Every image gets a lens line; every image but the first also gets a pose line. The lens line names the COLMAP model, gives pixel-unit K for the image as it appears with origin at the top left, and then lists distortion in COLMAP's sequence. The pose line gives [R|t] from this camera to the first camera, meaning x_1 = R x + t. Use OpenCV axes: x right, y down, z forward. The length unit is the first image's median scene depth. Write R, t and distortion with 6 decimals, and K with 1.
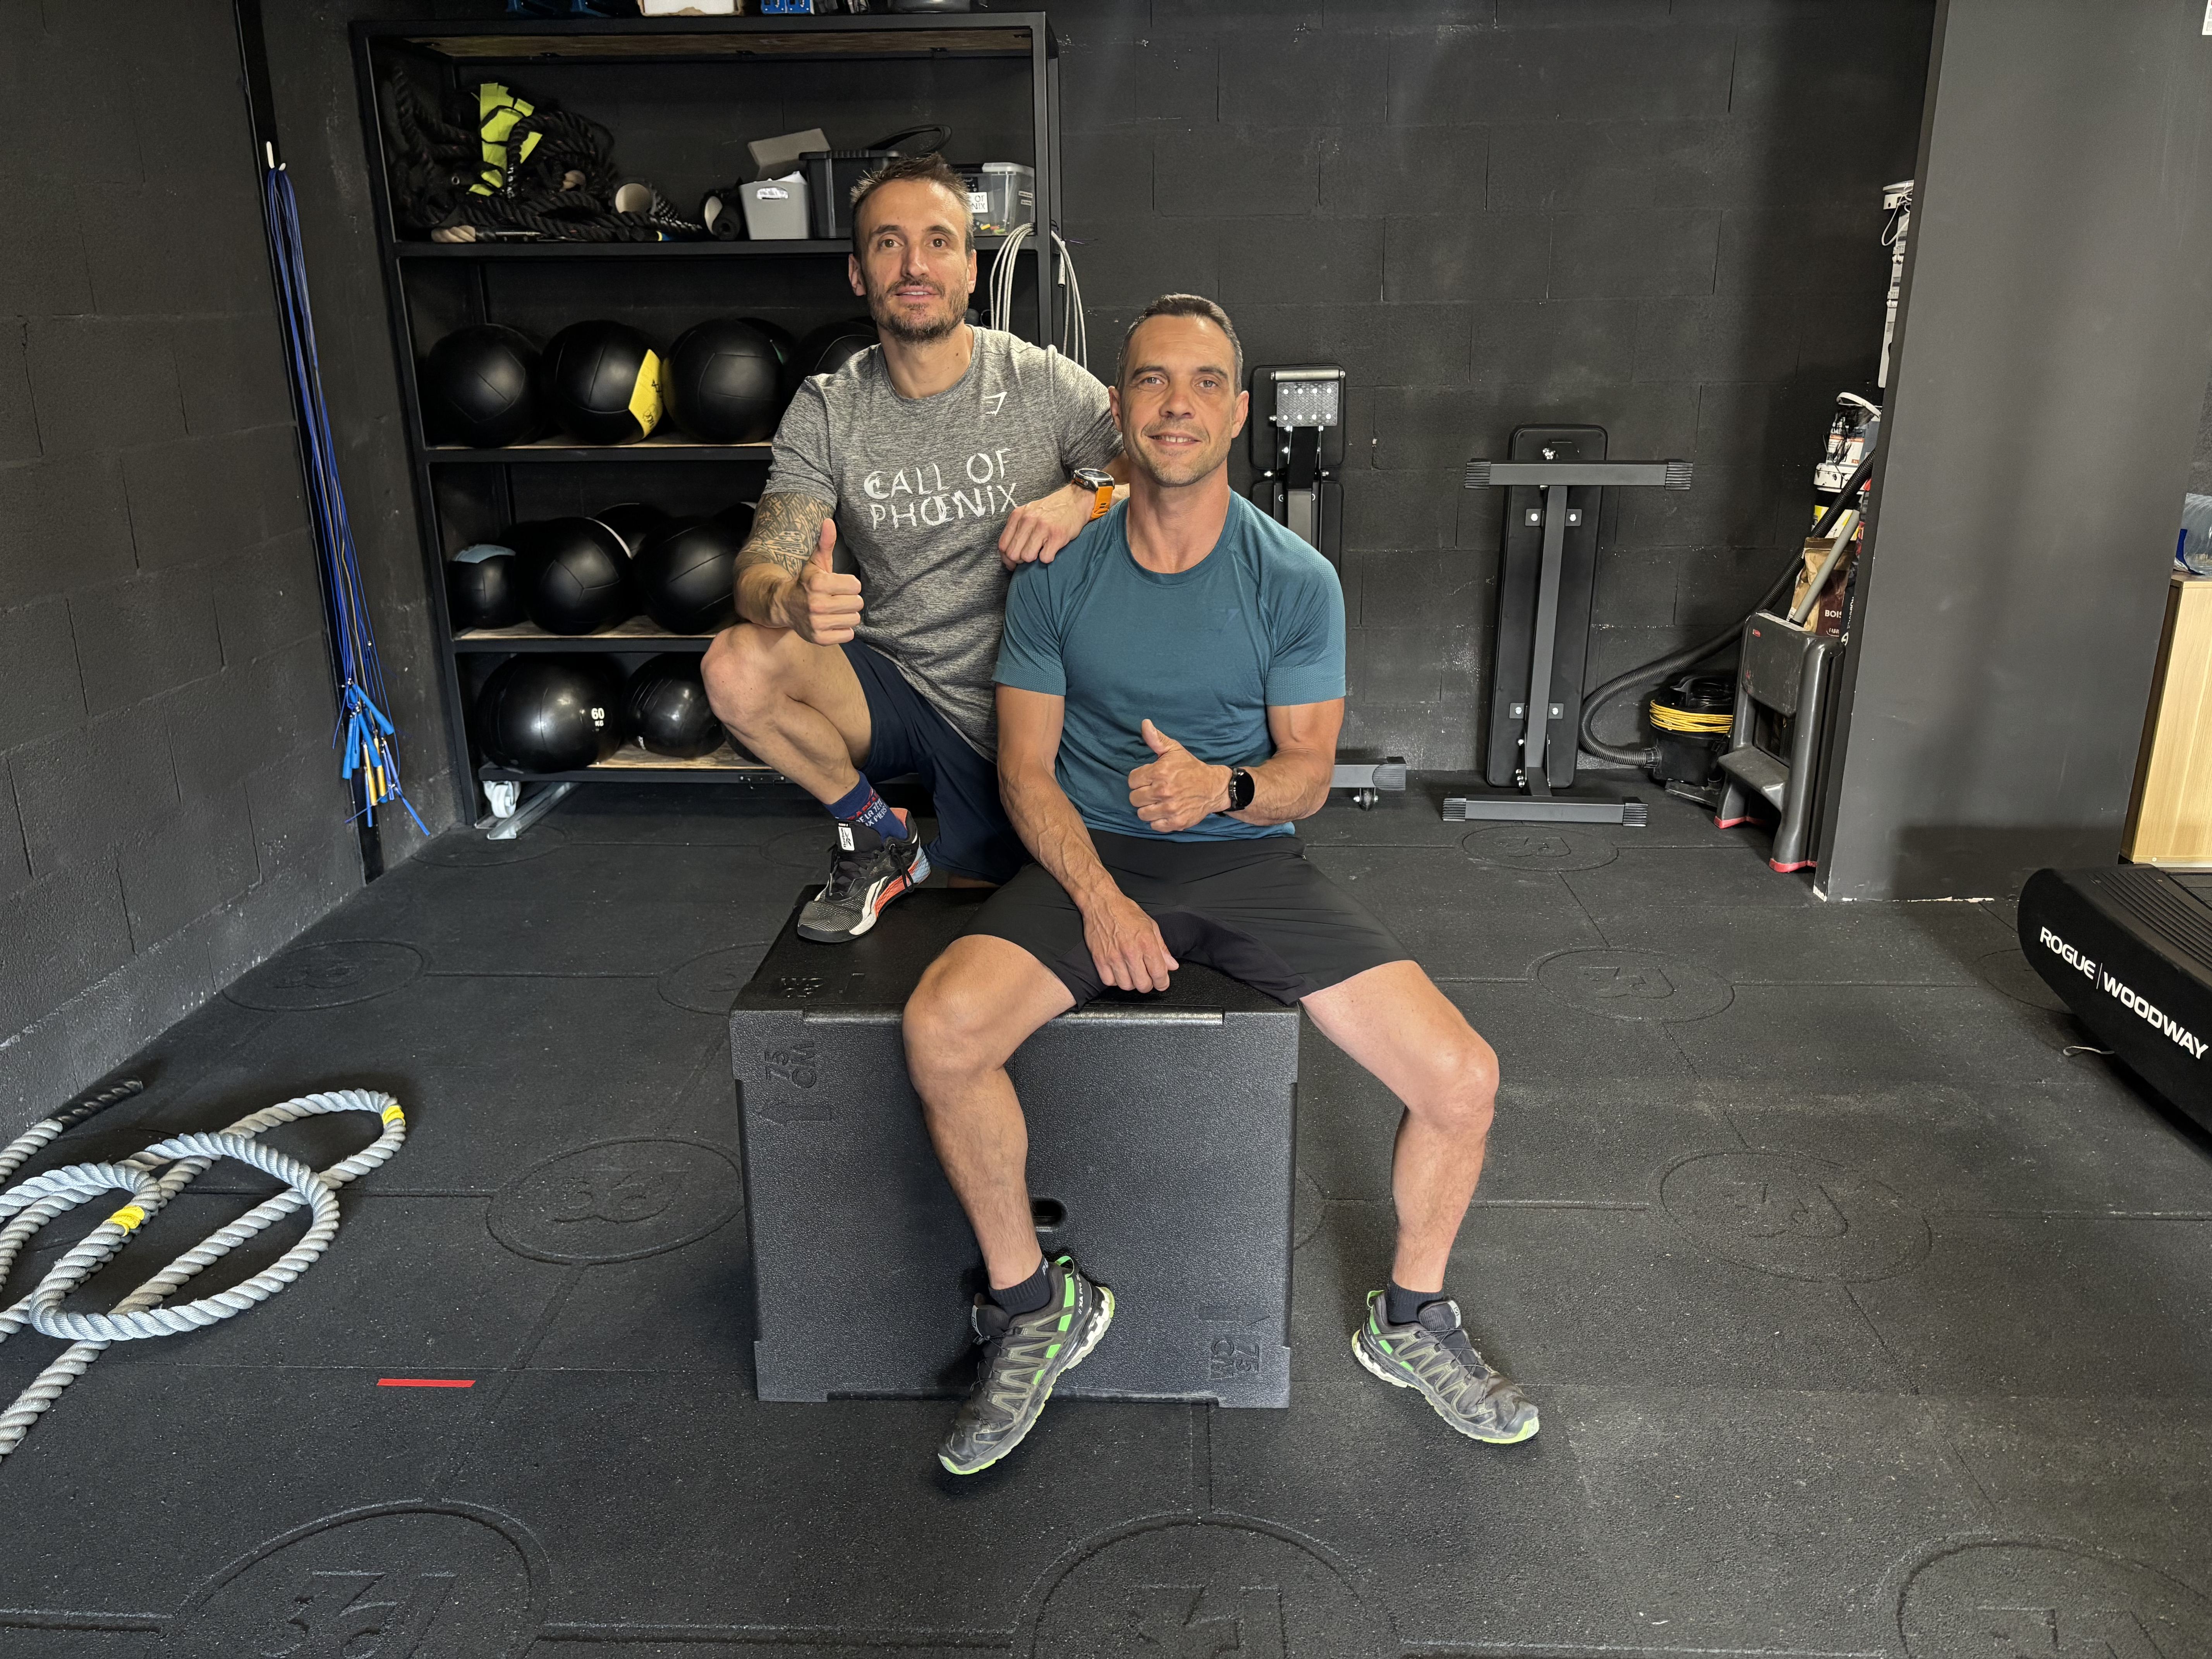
lens RADIAL K [[1635.1, 0, 1078.7], [0, 1635.1, 834.7], [0, 0, 1]] dist [0.000221, 0.021235]
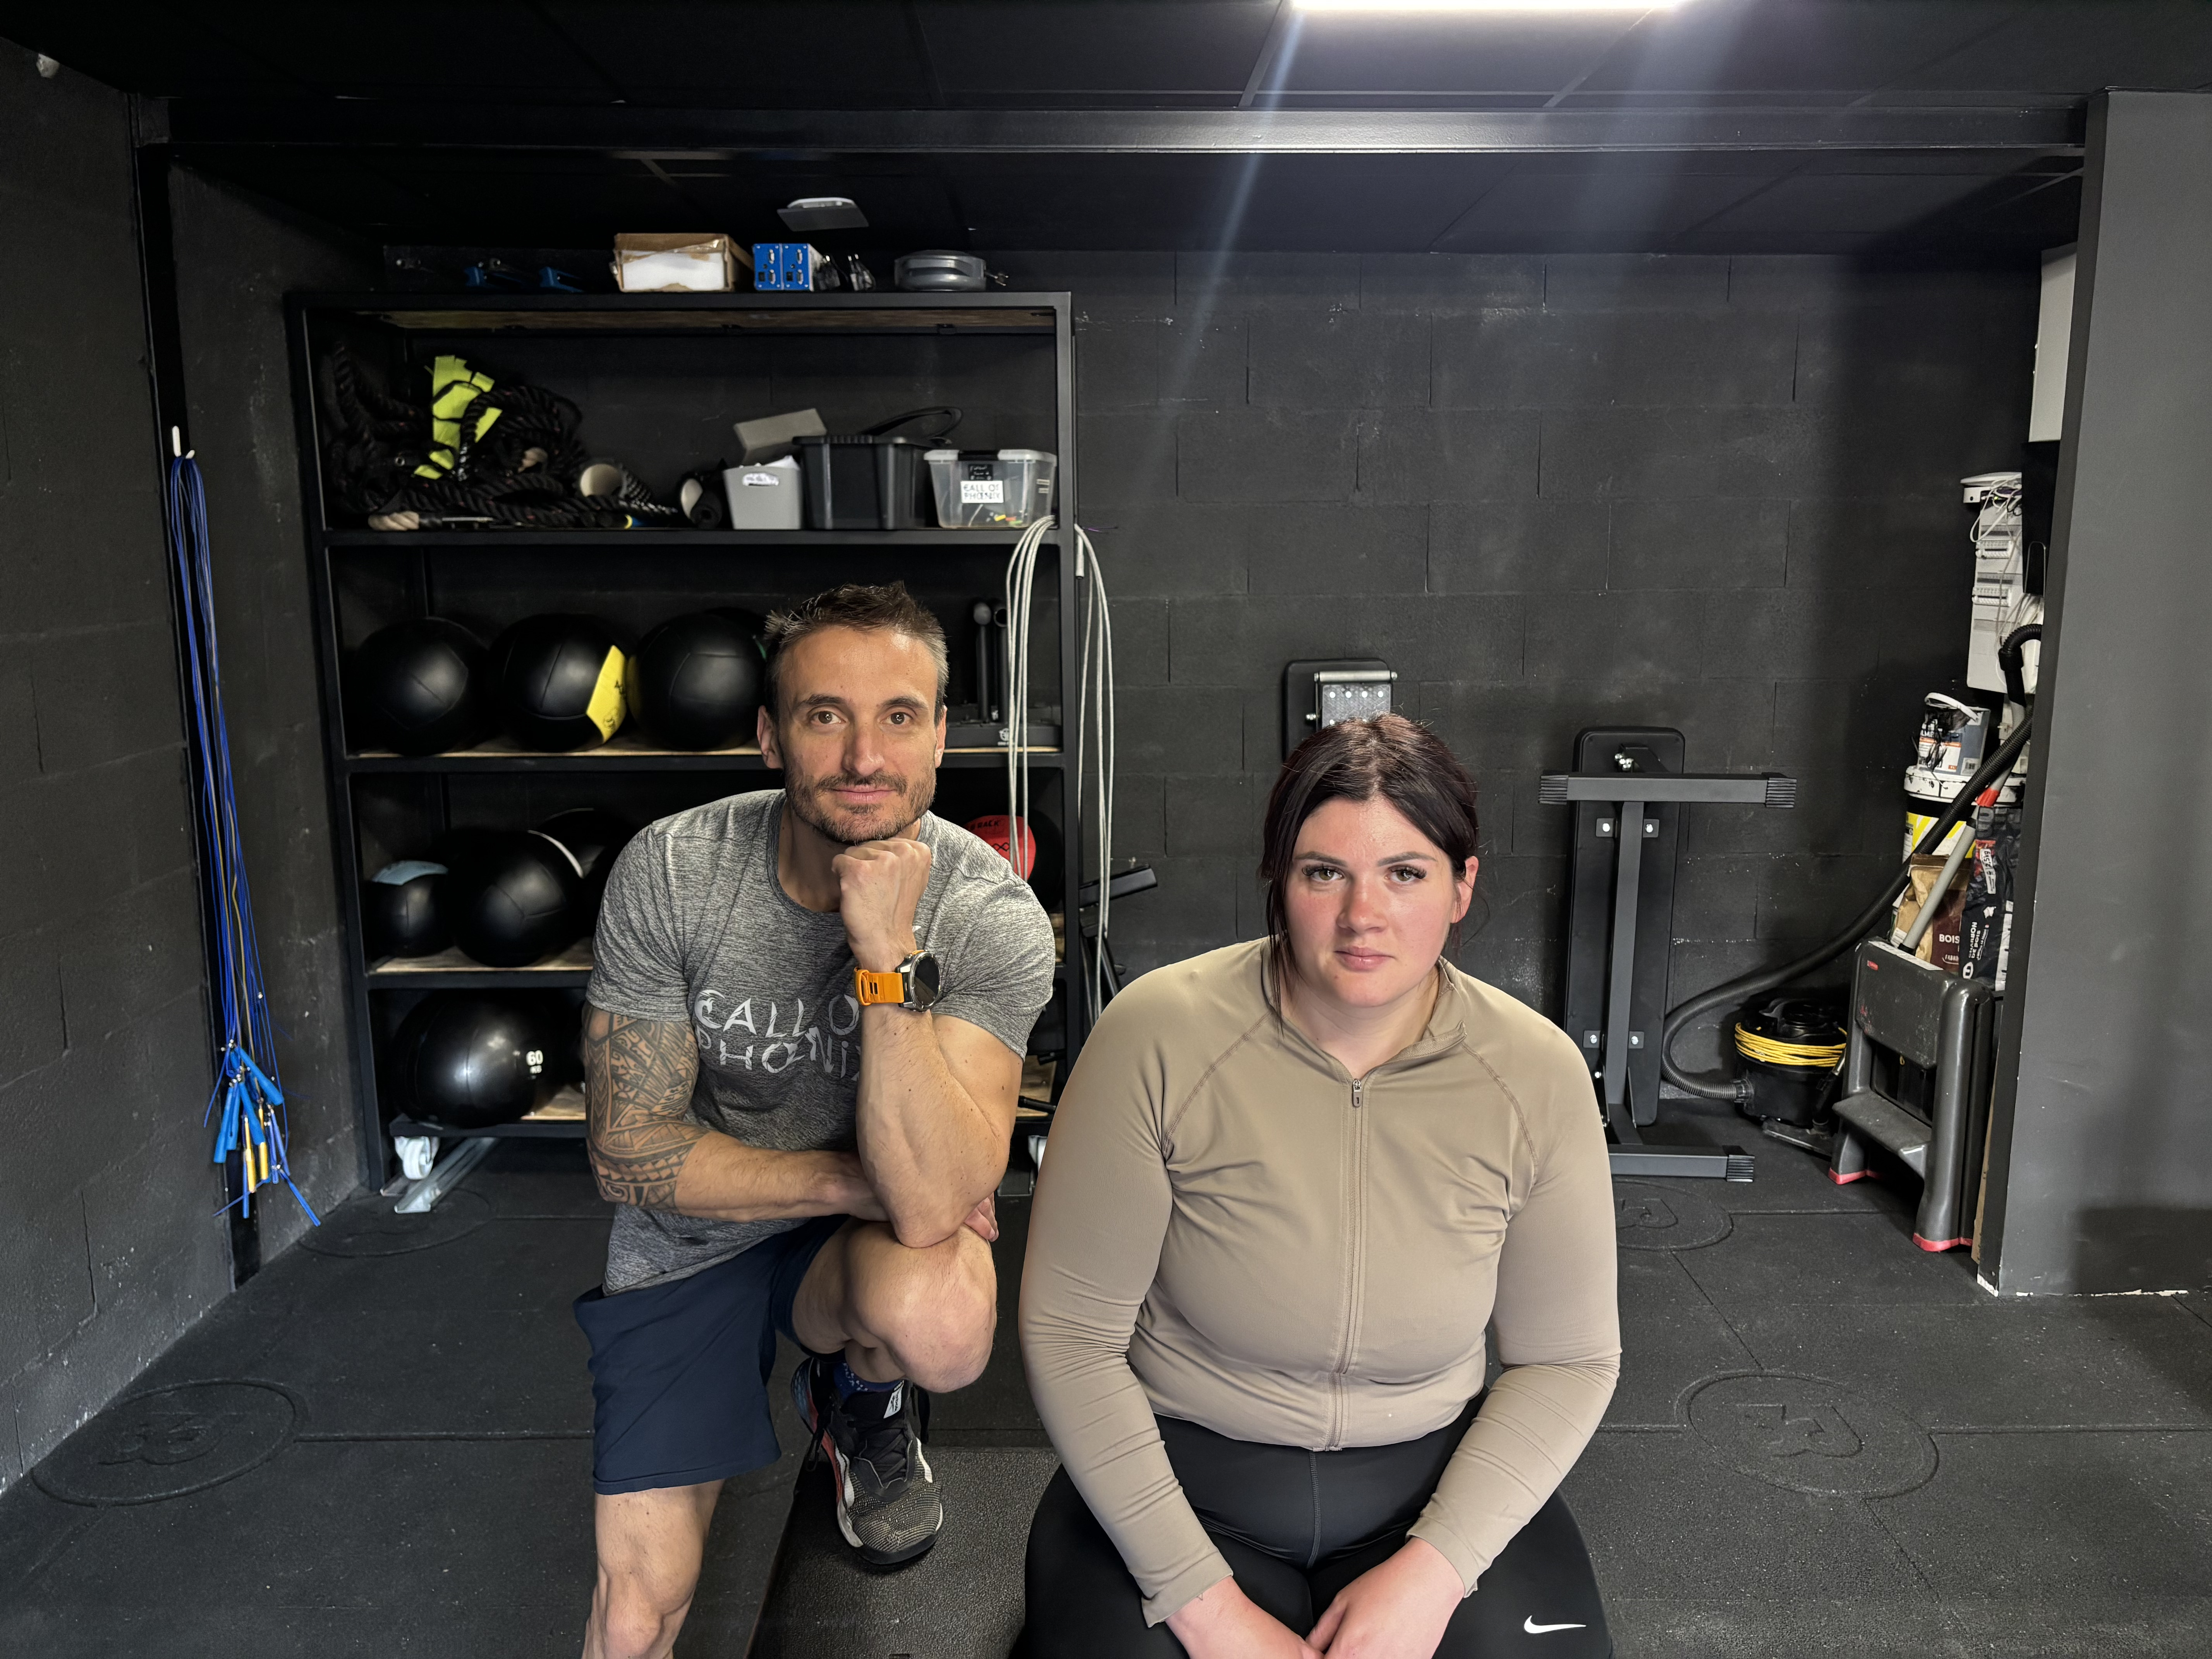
lens RADIAL K [[1671.7, 0, 1106.0], [0, 1671.7, 829.5], [0, 0, 1]] dist [0.030759, -0.059499]
pose [[0.999234, 0.000744, 0.039136, -0.032826], [0.004952, 0.989381, -0.145260, -0.066235], [-0.038828, 0.145343, 0.988619, 0.113521]]
